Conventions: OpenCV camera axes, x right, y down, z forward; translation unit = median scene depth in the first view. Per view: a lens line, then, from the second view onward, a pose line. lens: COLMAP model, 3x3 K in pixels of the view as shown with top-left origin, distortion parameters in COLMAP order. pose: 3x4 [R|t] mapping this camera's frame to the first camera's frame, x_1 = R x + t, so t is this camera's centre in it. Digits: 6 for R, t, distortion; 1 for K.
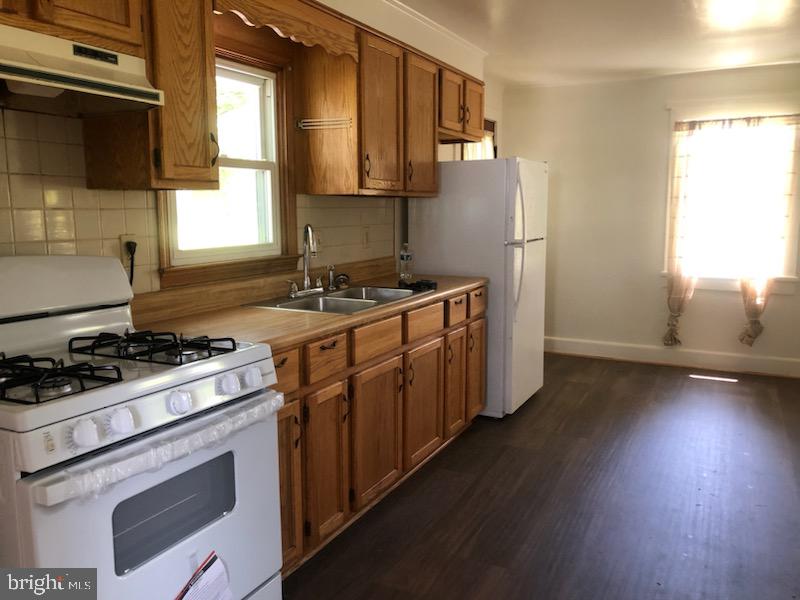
lens RADIAL K [[666.9, 0, 401.1], [0, 666.9, 295.8], [0, 0, 1]] dist [0.023657, -0.044738]
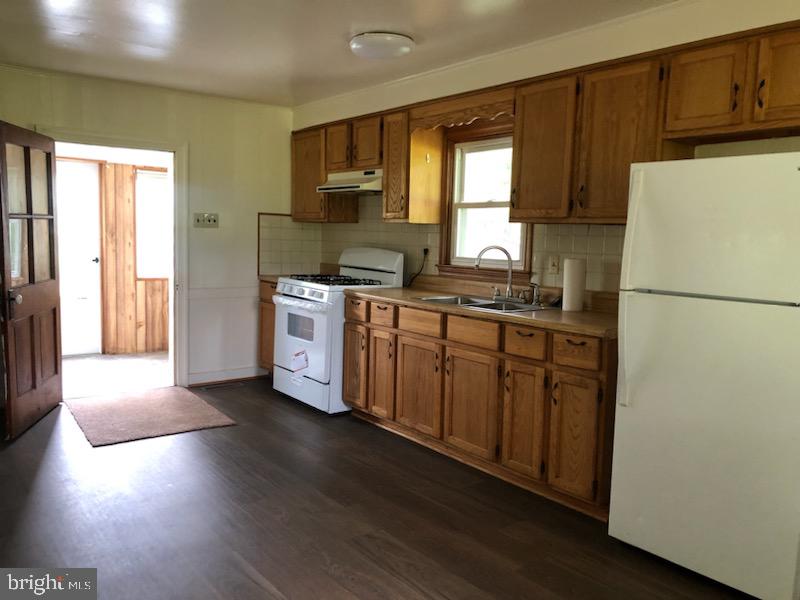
lens RADIAL K [[666.9, 0, 399.8], [0, 666.9, 304.5], [0, 0, 1]] dist [0.023657, -0.044738]
pose [[-0.443969, 0.087305, -0.891779, 1.410267], [-0.143235, 0.975529, 0.166813, -0.230162], [0.884520, 0.201794, -0.420600, 1.728297]]
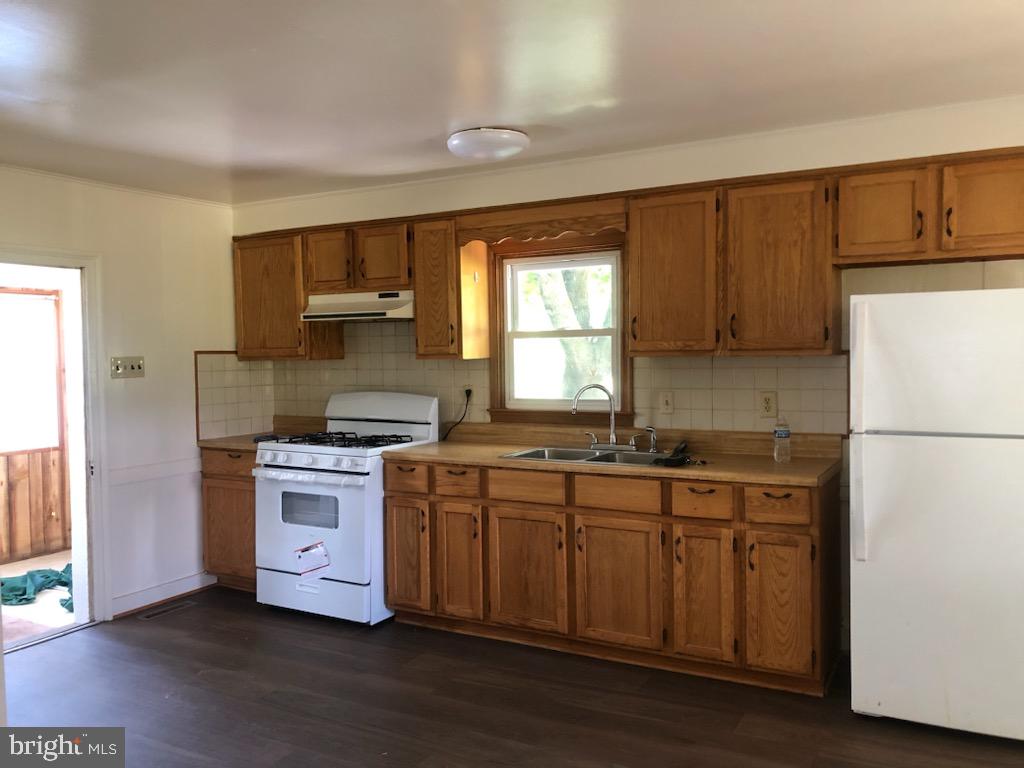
lens RADIAL K [[853.6, 0, 514.8], [0, 853.6, 378.5], [0, 0, 1]] dist [0.023657, -0.044738]
pose [[-0.056381, 0.040702, -0.997579, 1.560792], [-0.114454, 0.992318, 0.046957, -0.205144], [0.991827, 0.116824, -0.051290, 1.143380]]
